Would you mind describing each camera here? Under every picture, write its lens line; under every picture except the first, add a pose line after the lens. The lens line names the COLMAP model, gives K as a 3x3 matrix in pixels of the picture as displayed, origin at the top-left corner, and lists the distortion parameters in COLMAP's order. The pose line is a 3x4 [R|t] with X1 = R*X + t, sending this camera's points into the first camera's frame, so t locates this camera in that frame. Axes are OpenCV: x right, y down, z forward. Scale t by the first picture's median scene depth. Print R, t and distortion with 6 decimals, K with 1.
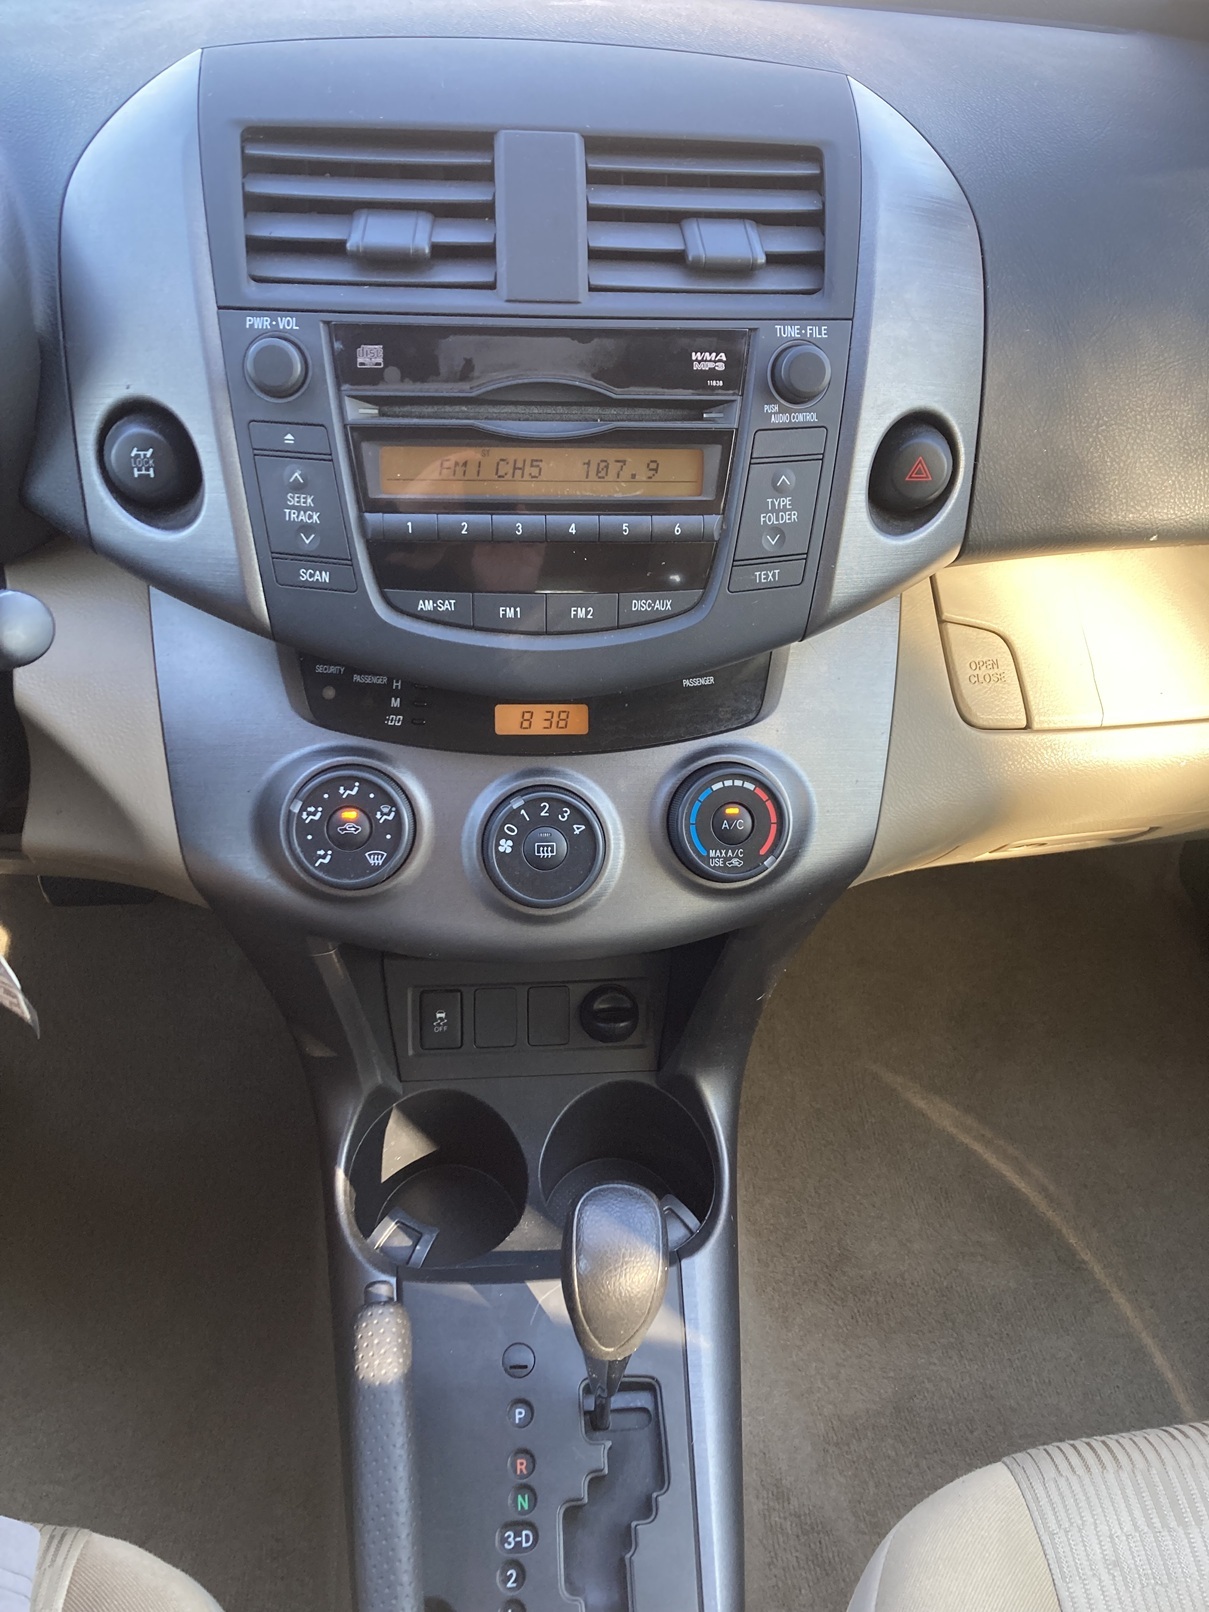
lens RADIAL K [[1337.8, 0, 616.2], [0, 1337.8, 804.5], [0, 0, 1]] dist [0.063999, -0.059861]
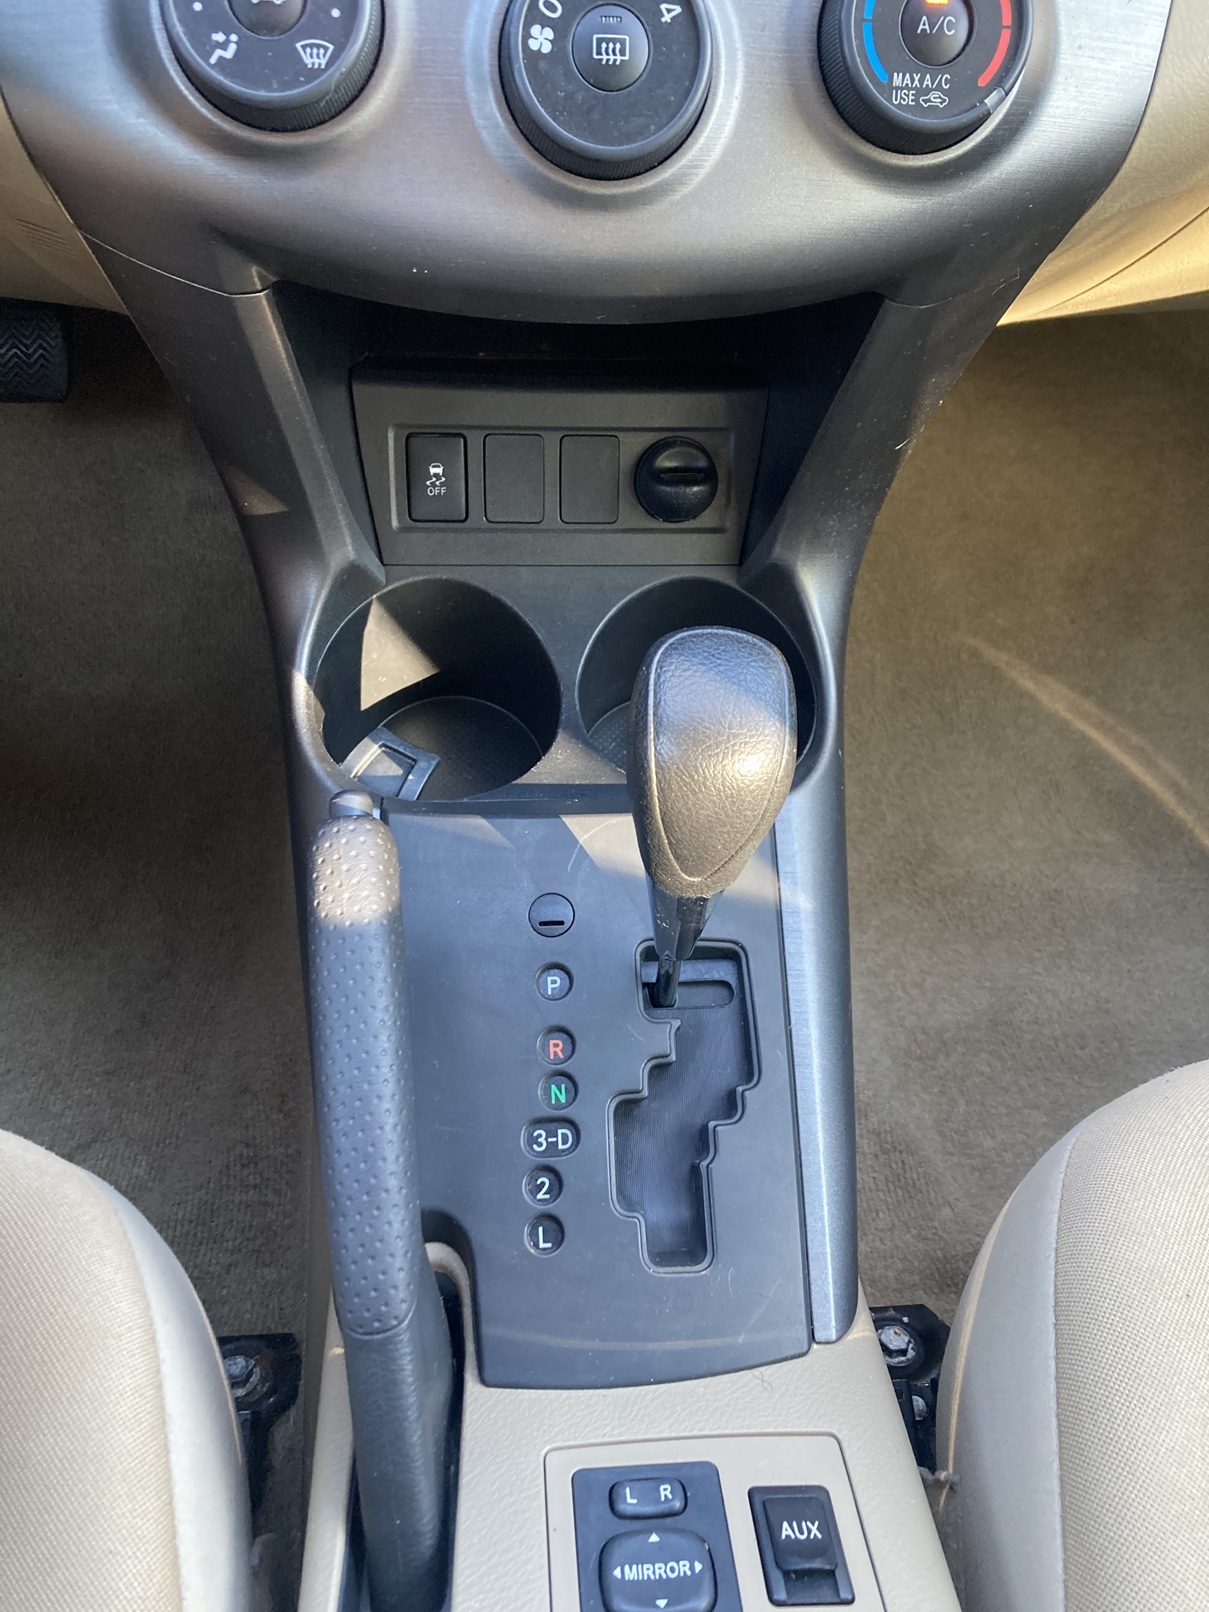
lens RADIAL K [[1337.8, 0, 608.6], [0, 1337.8, 793.3], [0, 0, 1]] dist [0.063999, -0.059861]
pose [[0.999784, 0.020331, -0.004247, -0.044146], [-0.018892, 0.975136, 0.220802, 0.210316], [0.008630, -0.220674, 0.975309, 0.355210]]
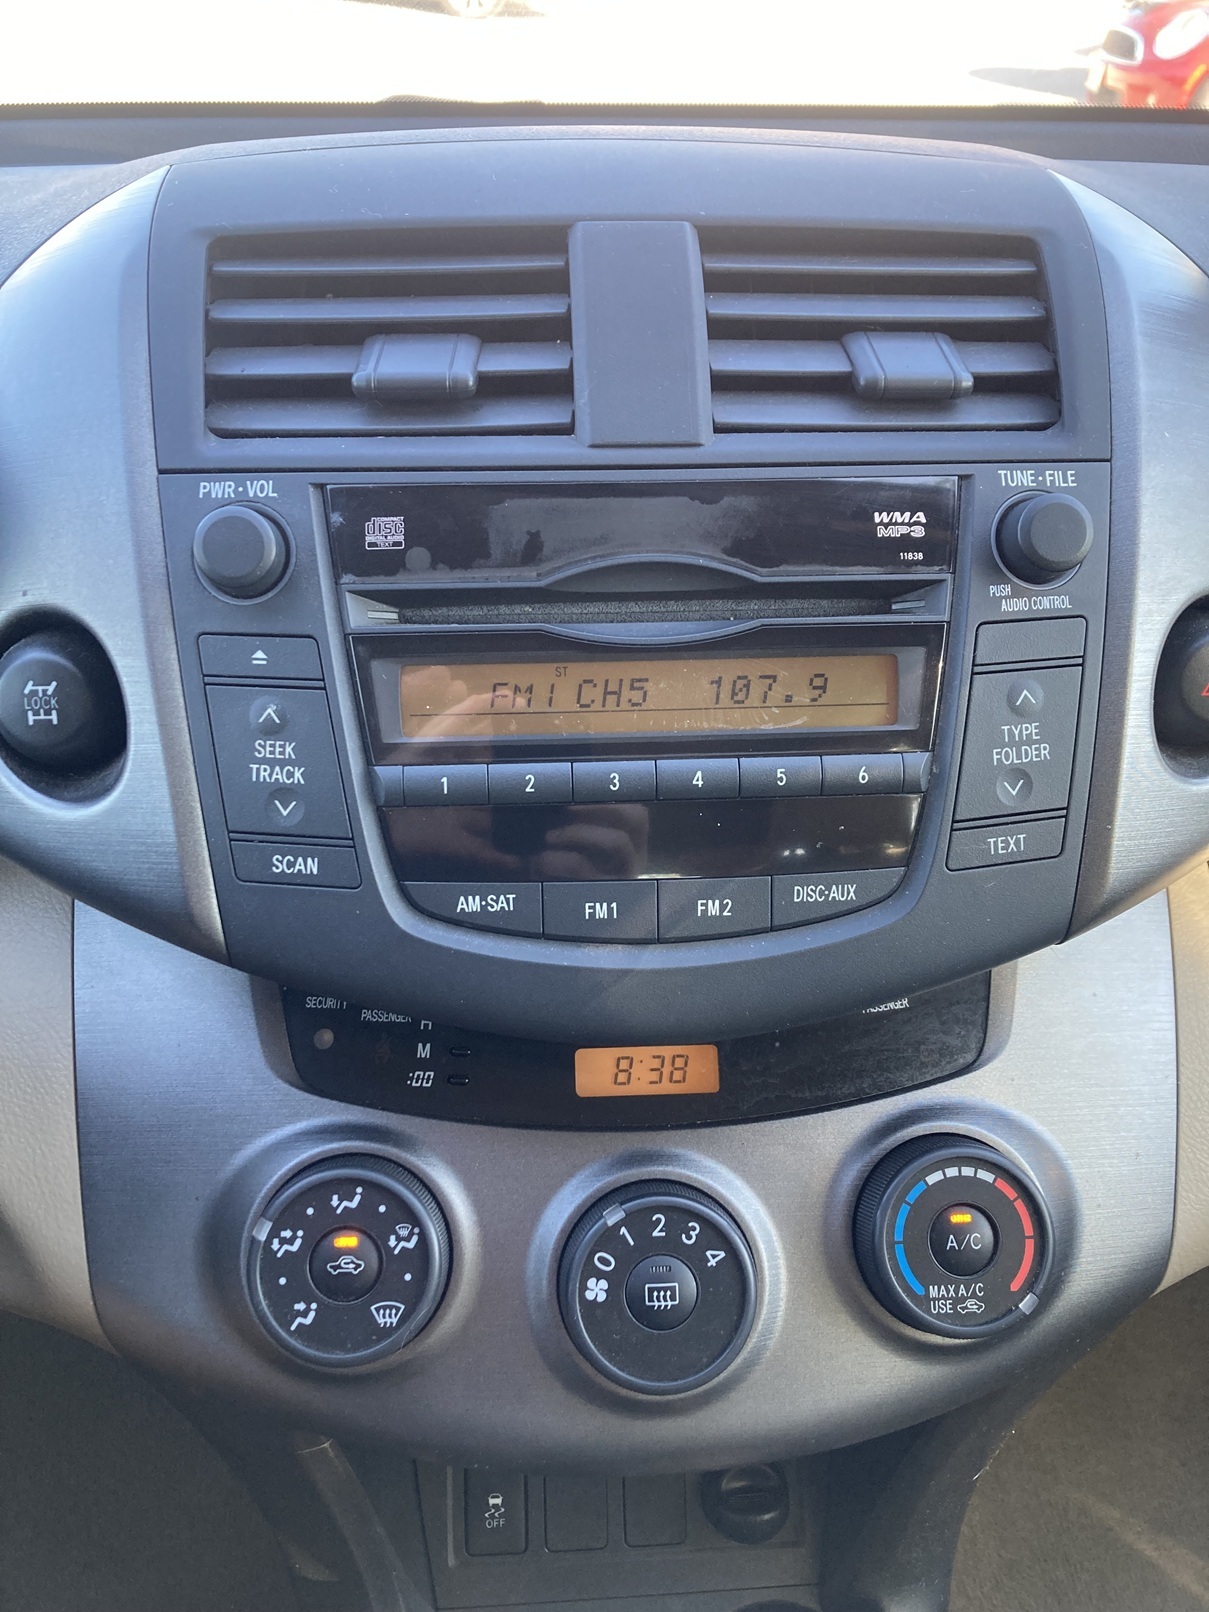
lens RADIAL K [[1337.8, 0, 612.8], [0, 1337.8, 811.6], [0, 0, 1]] dist [0.063999, -0.059861]
pose [[0.998664, -0.029488, -0.042439, -0.041890], [0.020500, 0.979891, -0.198477, -0.058828], [0.047438, 0.197341, 0.979186, 0.341416]]
